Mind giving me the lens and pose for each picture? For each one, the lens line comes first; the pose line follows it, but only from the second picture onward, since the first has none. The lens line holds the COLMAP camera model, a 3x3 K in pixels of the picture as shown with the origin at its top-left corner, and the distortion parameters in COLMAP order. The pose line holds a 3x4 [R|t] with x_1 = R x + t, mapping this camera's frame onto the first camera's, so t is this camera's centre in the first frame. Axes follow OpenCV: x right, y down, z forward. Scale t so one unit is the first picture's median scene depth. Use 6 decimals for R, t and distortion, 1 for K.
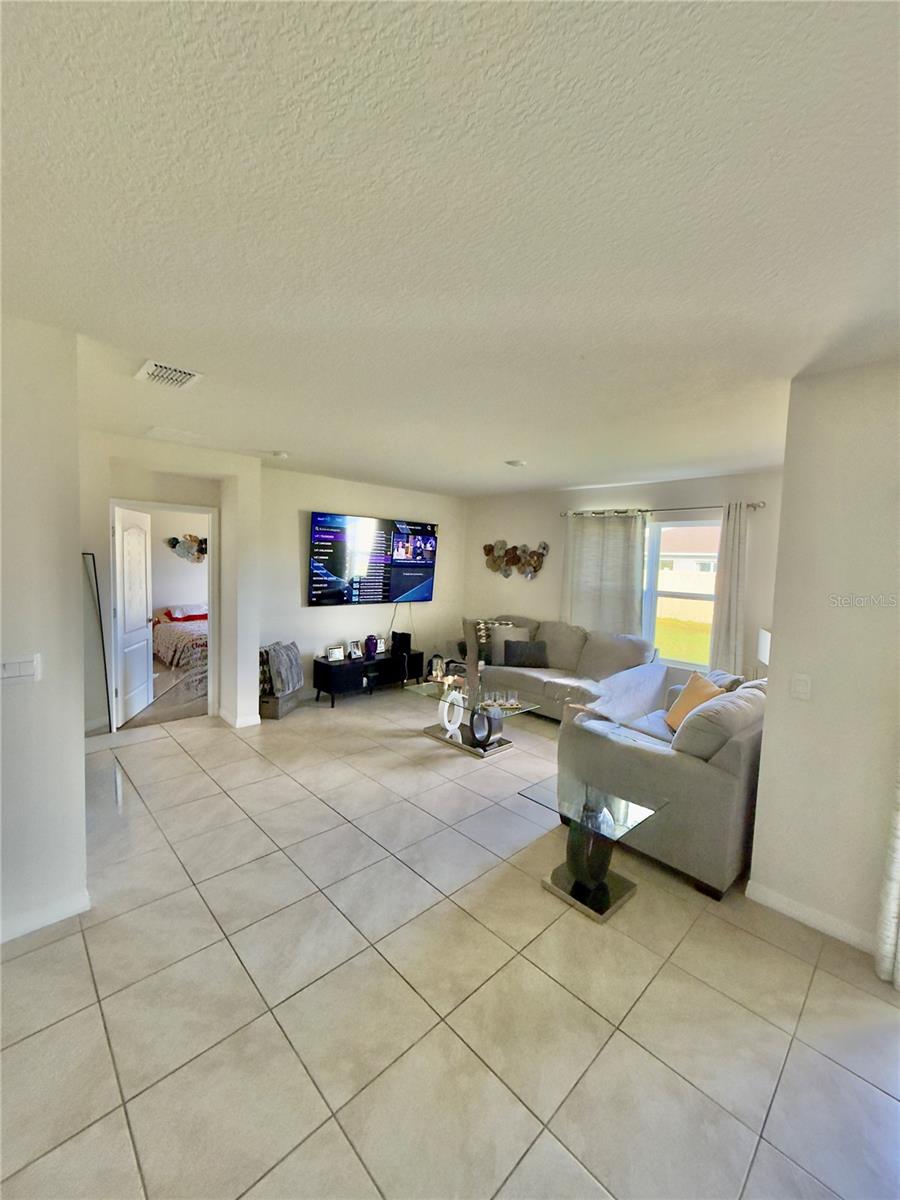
lens RADIAL K [[478.6, 0, 453.8], [0, 478.6, 590.7], [0, 0, 1]] dist [-0.003282, 0.000827]
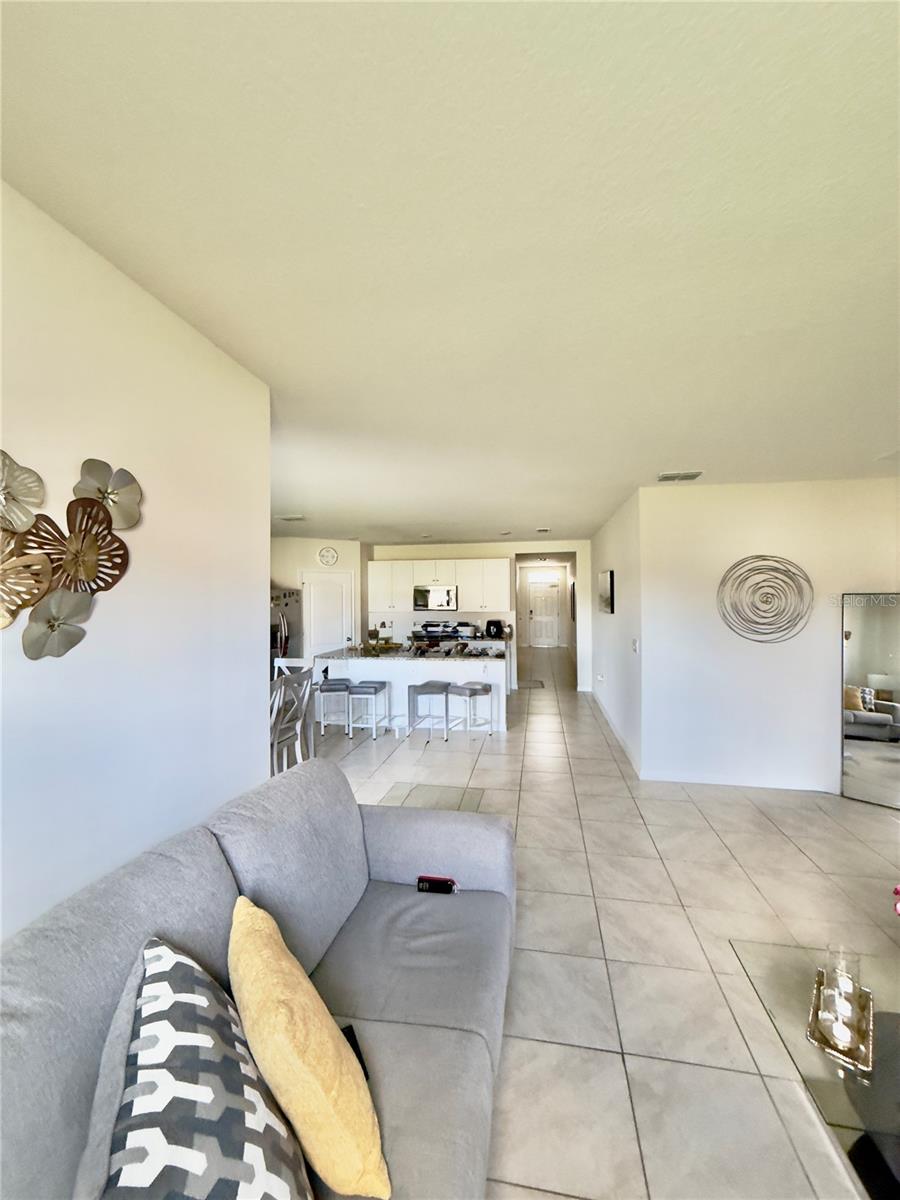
lens RADIAL K [[478.6, 0, 451.4], [0, 478.6, 596.8], [0, 0, 1]] dist [-0.003282, 0.000827]
pose [[-0.814631, -0.026585, -0.579370, 0.429585], [-0.055980, 0.997889, 0.032923, -0.035770], [0.577272, 0.059254, -0.814399, 0.912718]]
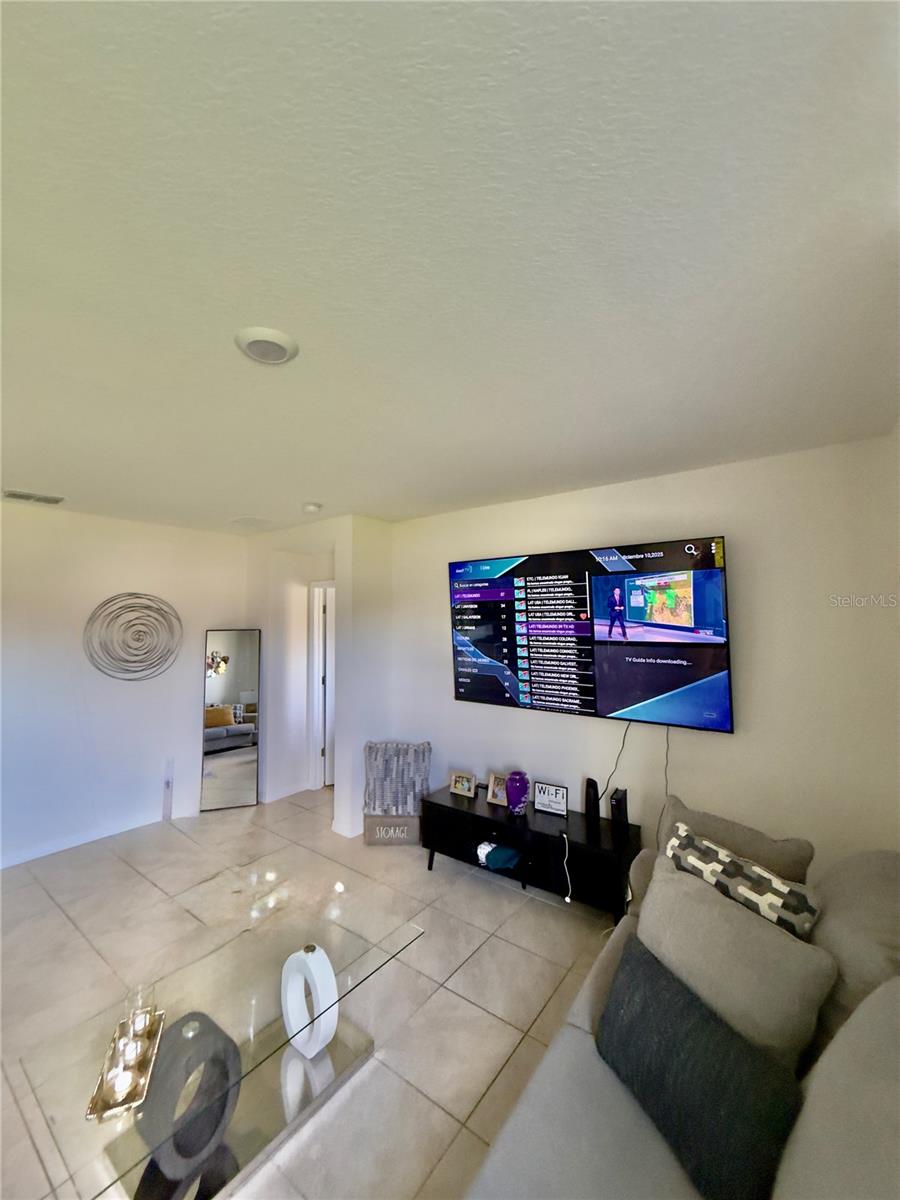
lens RADIAL K [[478.6, 0, 450.5], [0, 478.6, 596.1], [0, 0, 1]] dist [-0.003282, 0.000827]
pose [[0.151174, -0.080814, -0.985198, 0.412922], [-0.049767, 0.994766, -0.089235, -0.057661], [0.987254, 0.062520, 0.146361, 0.961870]]
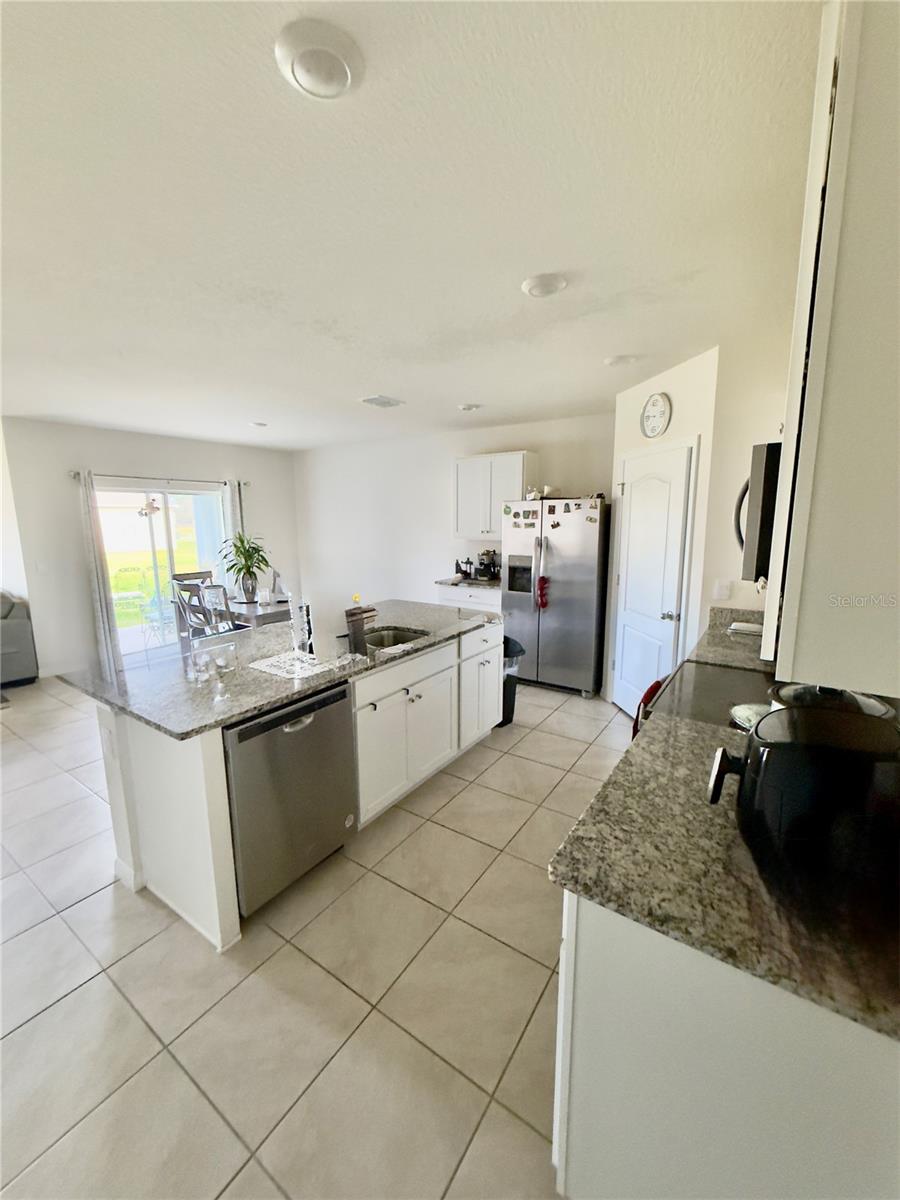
lens RADIAL K [[478.6, 0, 451.1], [0, 478.6, 596.4], [0, 0, 1]] dist [-0.003282, 0.000827]
pose [[-0.207778, -0.190037, 0.959539, -0.776439], [0.060691, 0.976552, 0.206549, -0.001598], [-0.976291, 0.101151, -0.191372, -0.163870]]
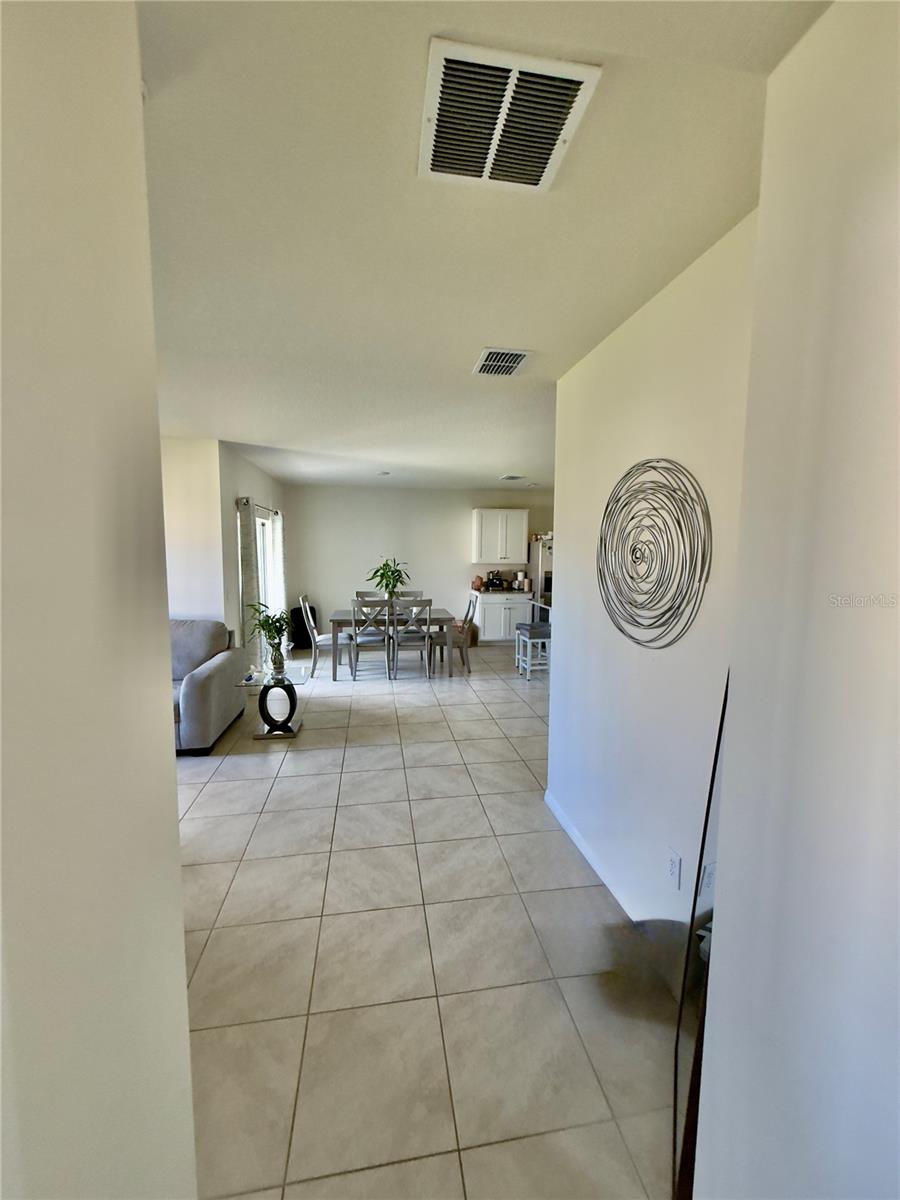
lens RADIAL K [[478.6, 0, 450.9], [0, 478.6, 593.9], [0, 0, 1]] dist [-0.003282, 0.000827]
pose [[-0.817456, -0.094697, 0.568153, -0.557770], [0.000452, 0.986287, 0.165039, -0.066307], [-0.575991, 0.135169, -0.806204, 0.962413]]
